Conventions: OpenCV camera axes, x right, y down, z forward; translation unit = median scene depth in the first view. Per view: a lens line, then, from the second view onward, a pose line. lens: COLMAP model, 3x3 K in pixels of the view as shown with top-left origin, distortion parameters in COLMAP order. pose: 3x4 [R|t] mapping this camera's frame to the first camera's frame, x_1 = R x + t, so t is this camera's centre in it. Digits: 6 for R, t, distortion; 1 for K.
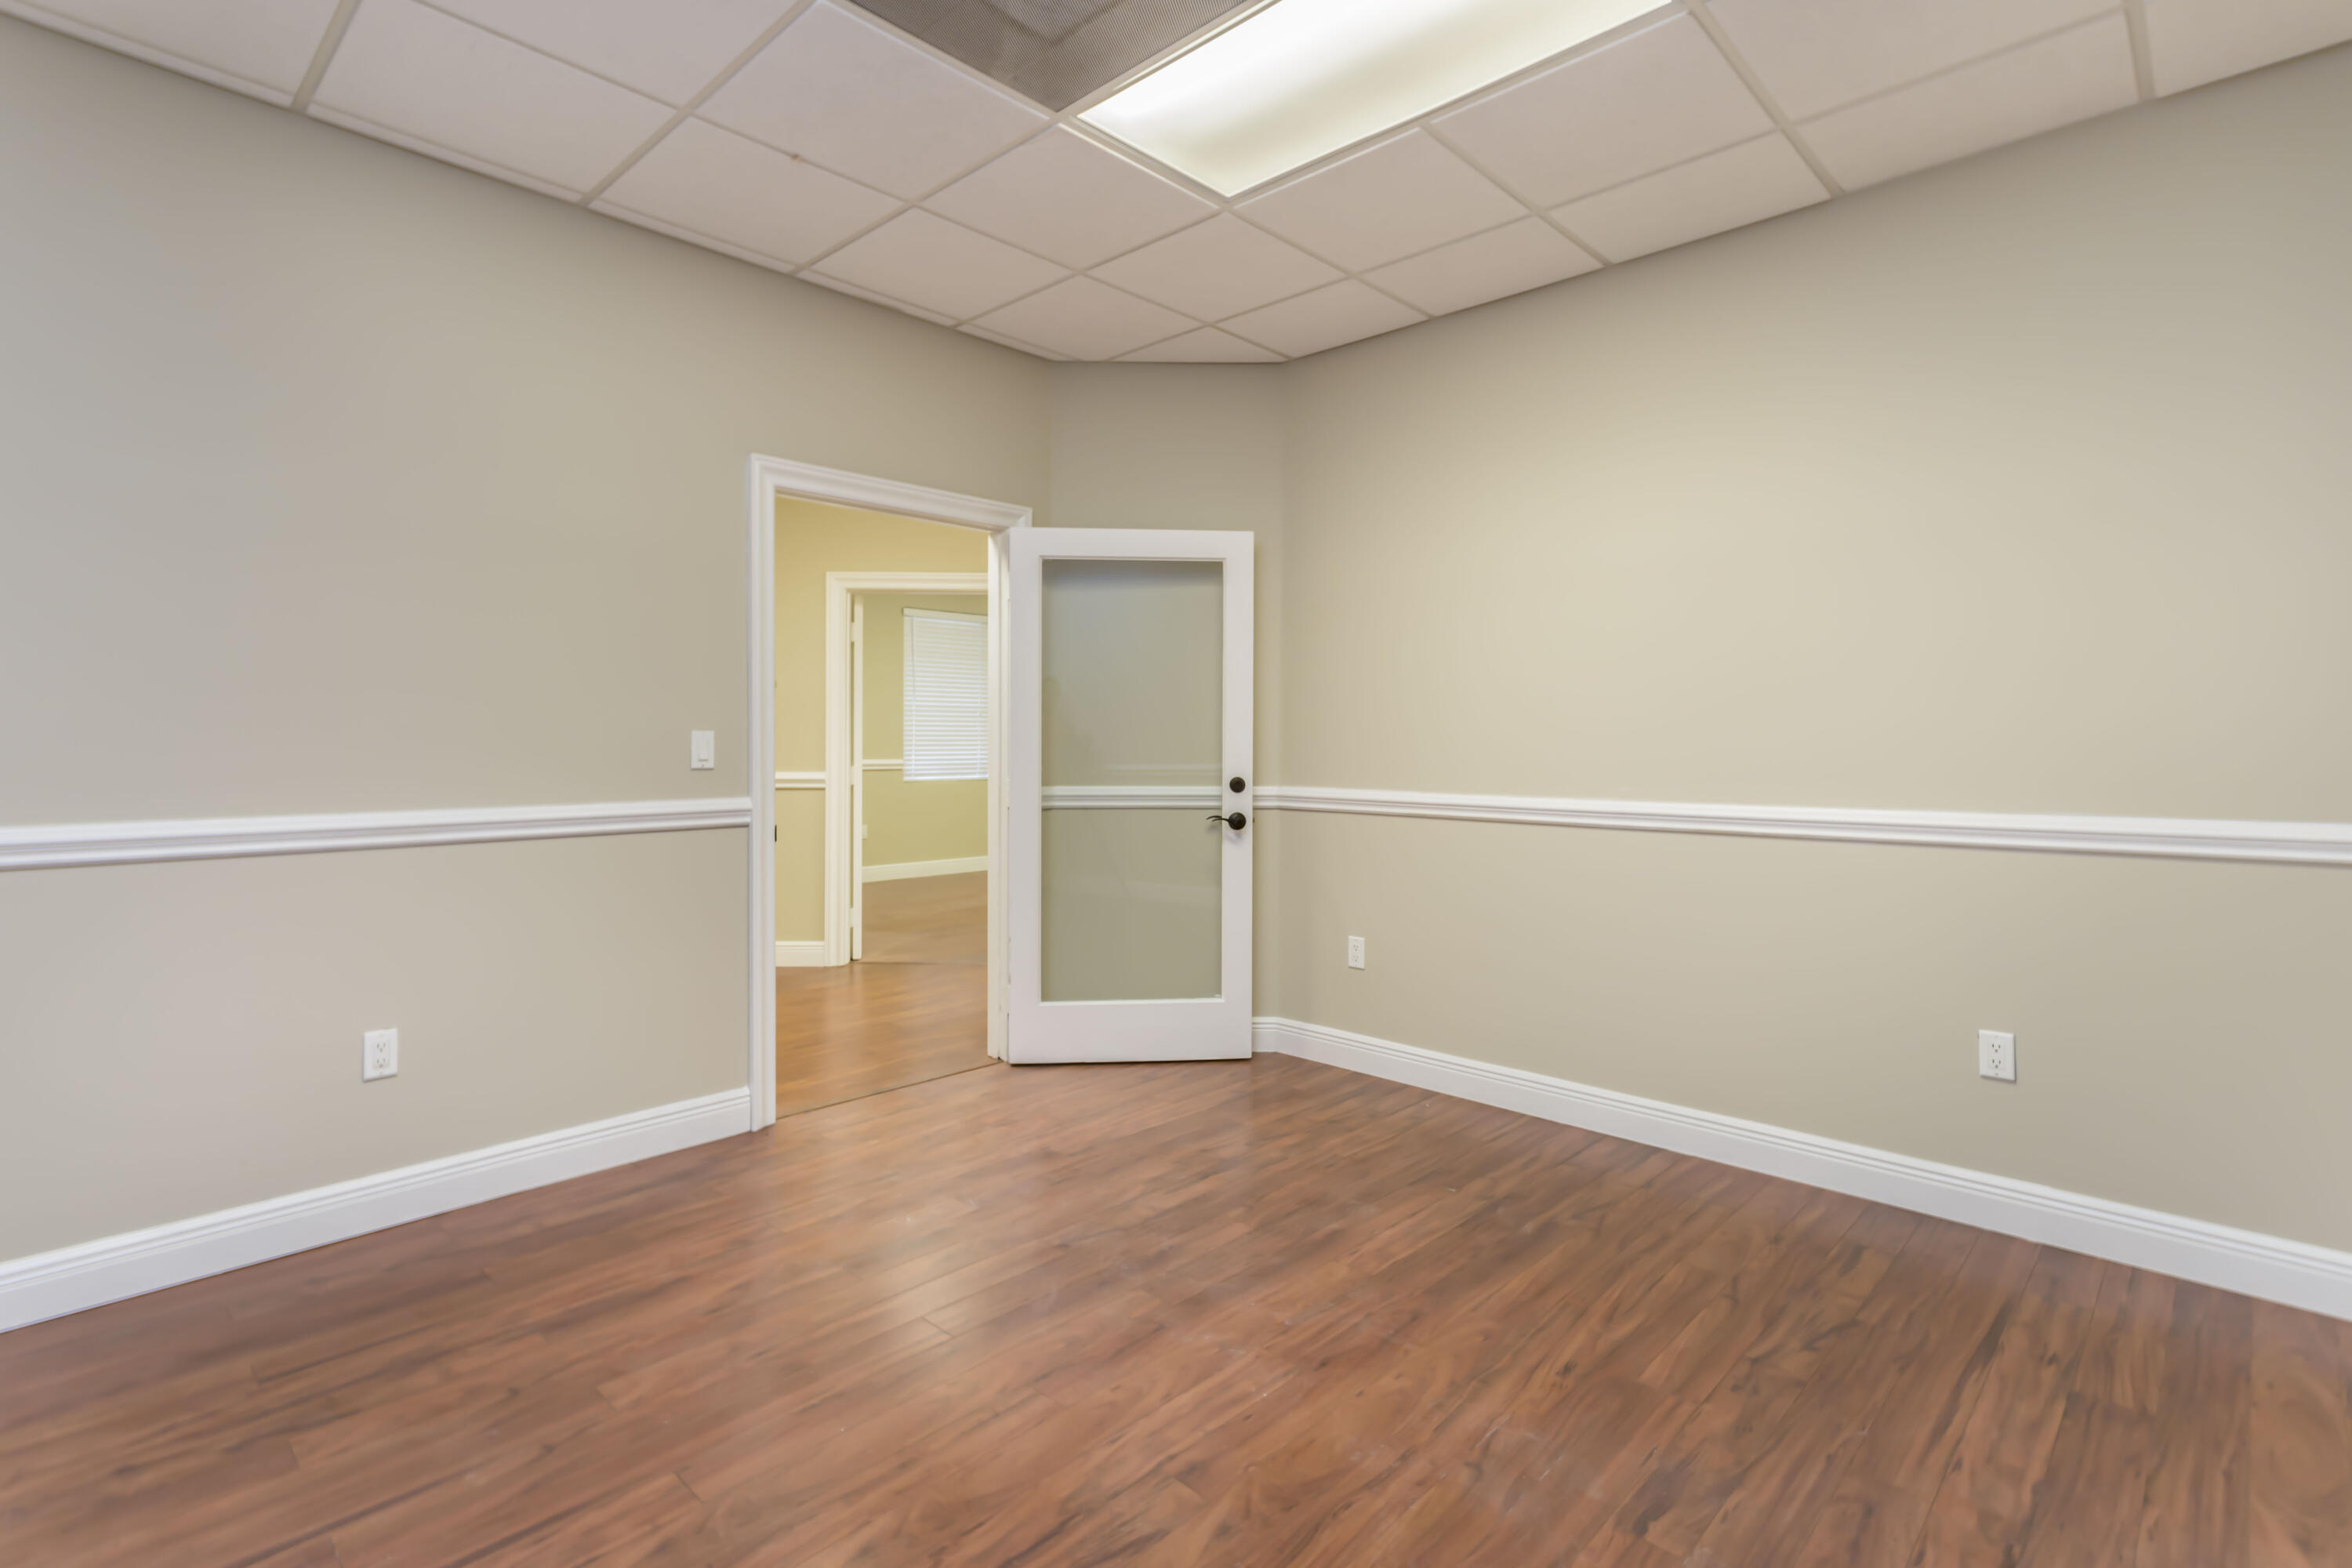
lens RADIAL K [[1190.2, 0, 1172.3], [0, 1190.2, 744.8], [0, 0, 1]] dist [0.001220, 0.000579]
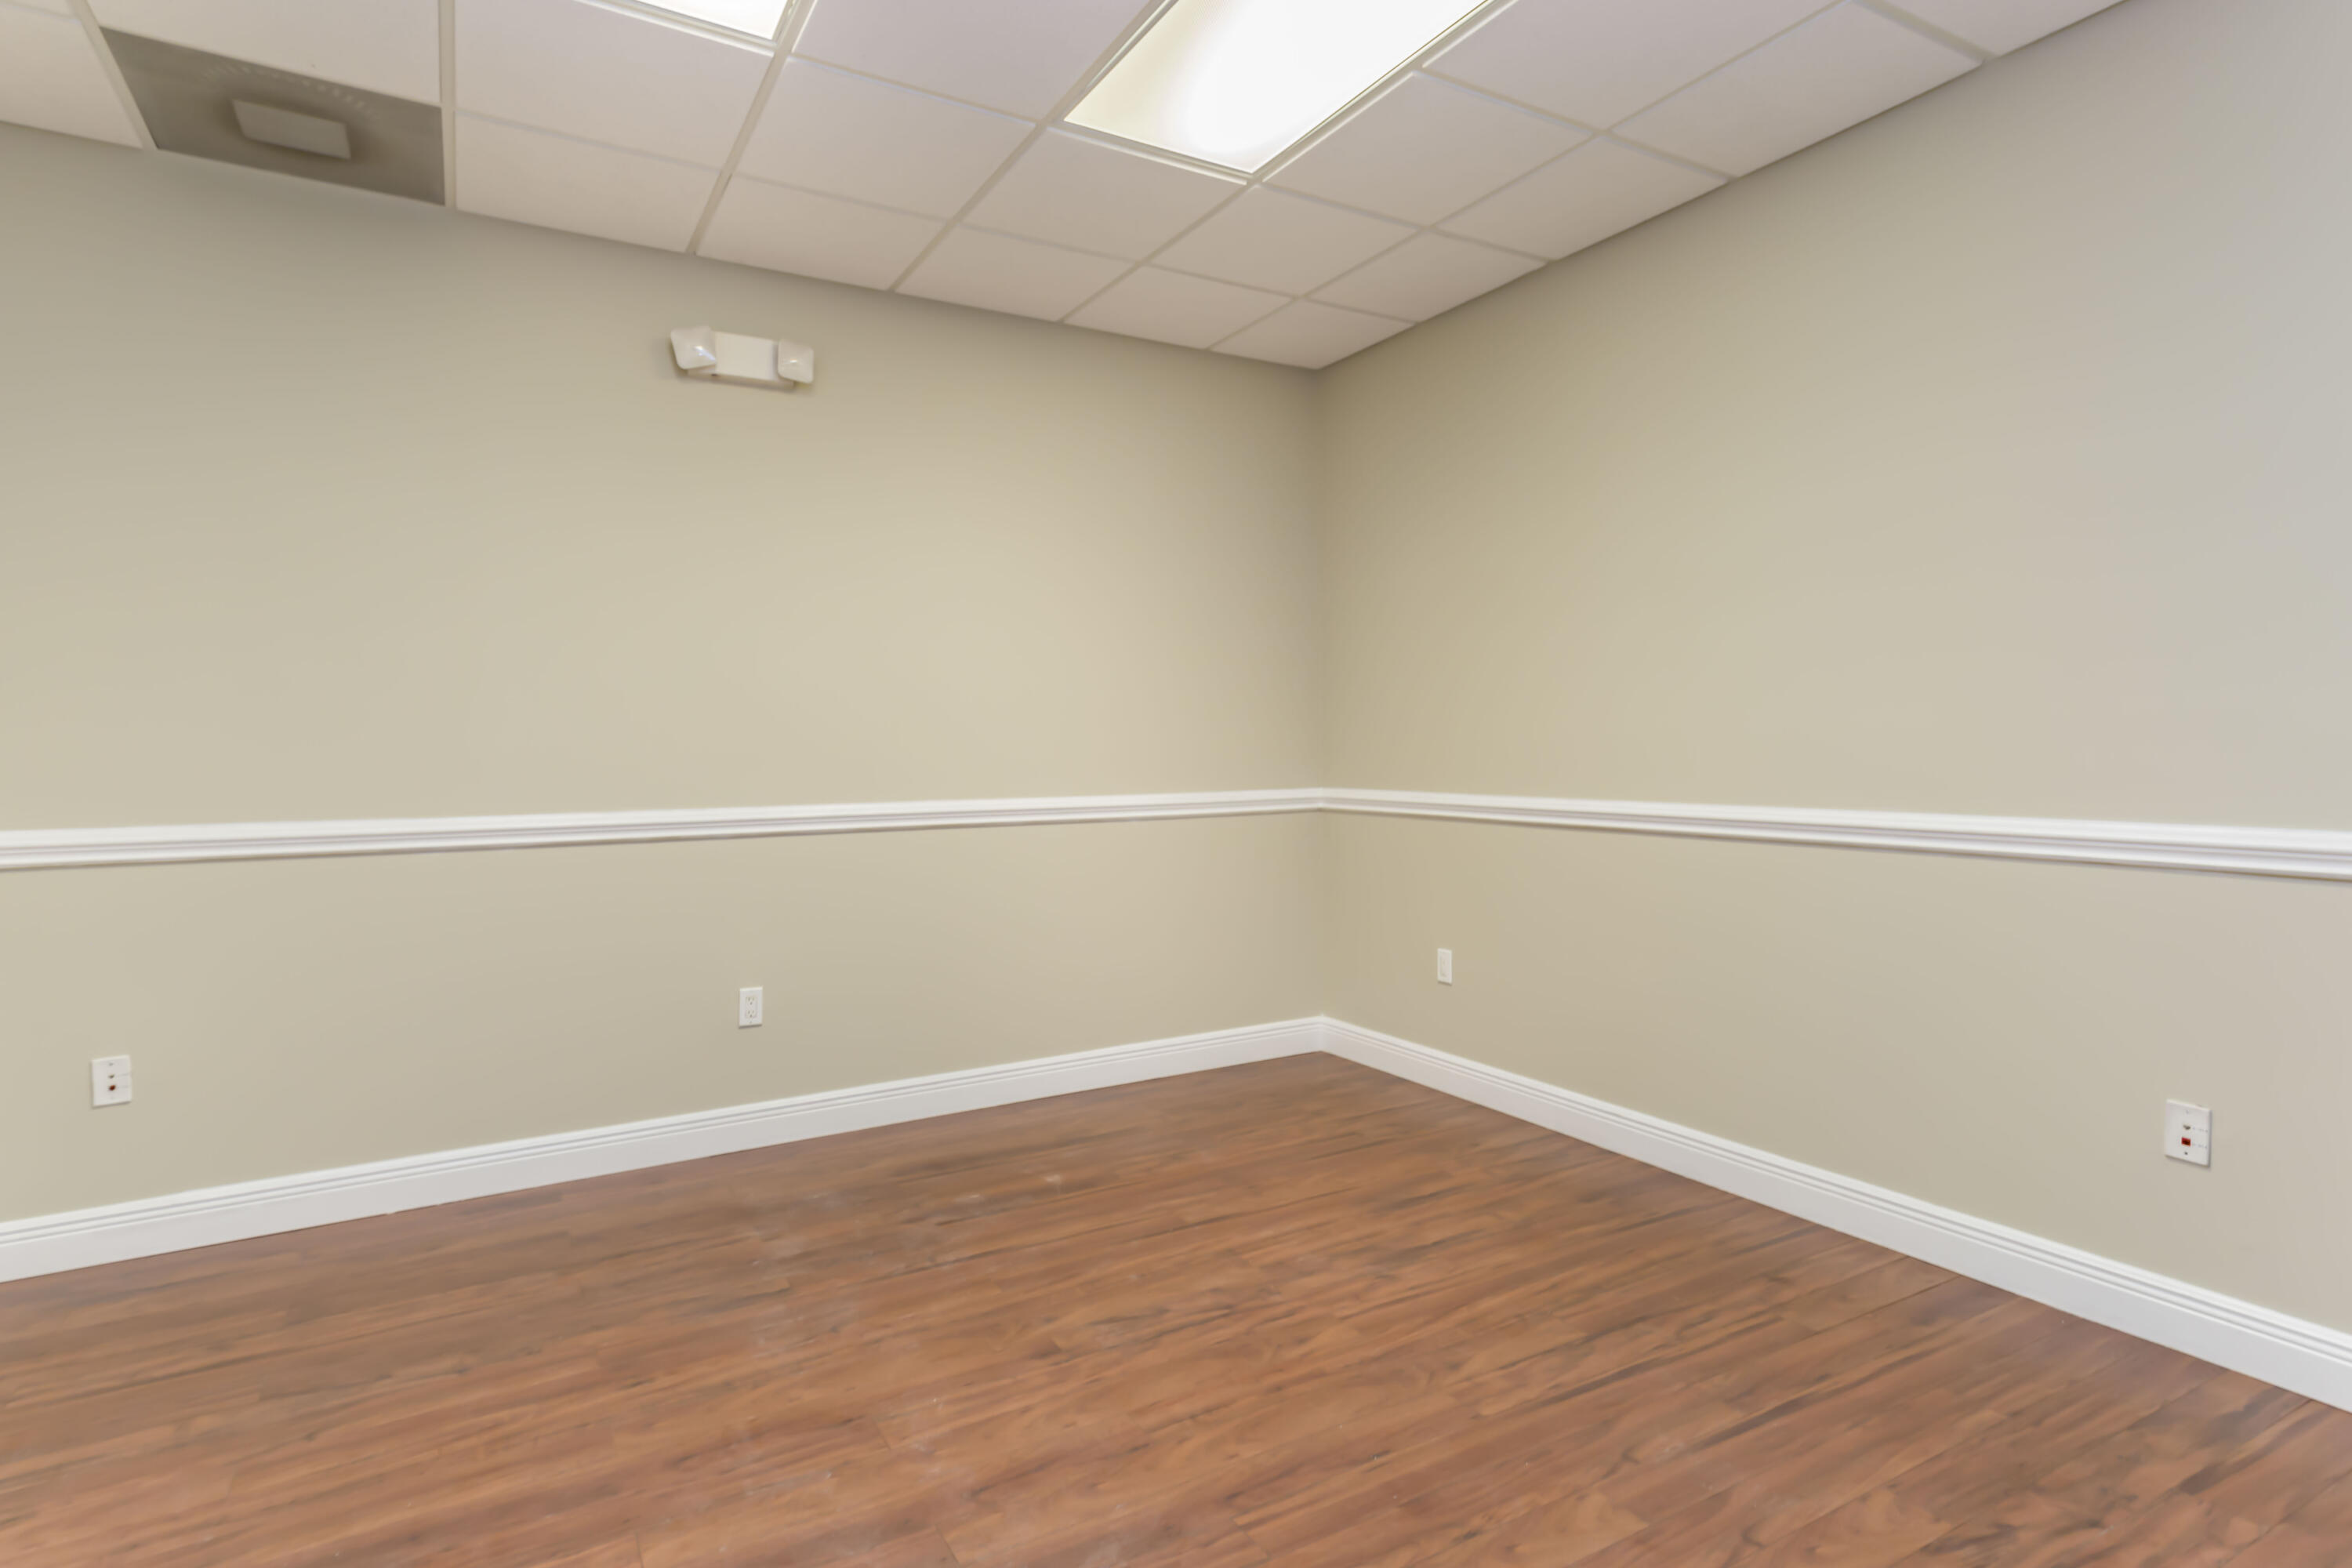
lens RADIAL K [[1190.2, 0, 1172.3], [0, 1190.2, 744.8], [0, 0, 1]] dist [0.001220, 0.000579]
pose [[-0.966996, 0.005824, 0.254725, -0.391219], [0.006657, 0.999975, 0.002410, -0.018093], [-0.254705, 0.004026, -0.967010, 1.975638]]
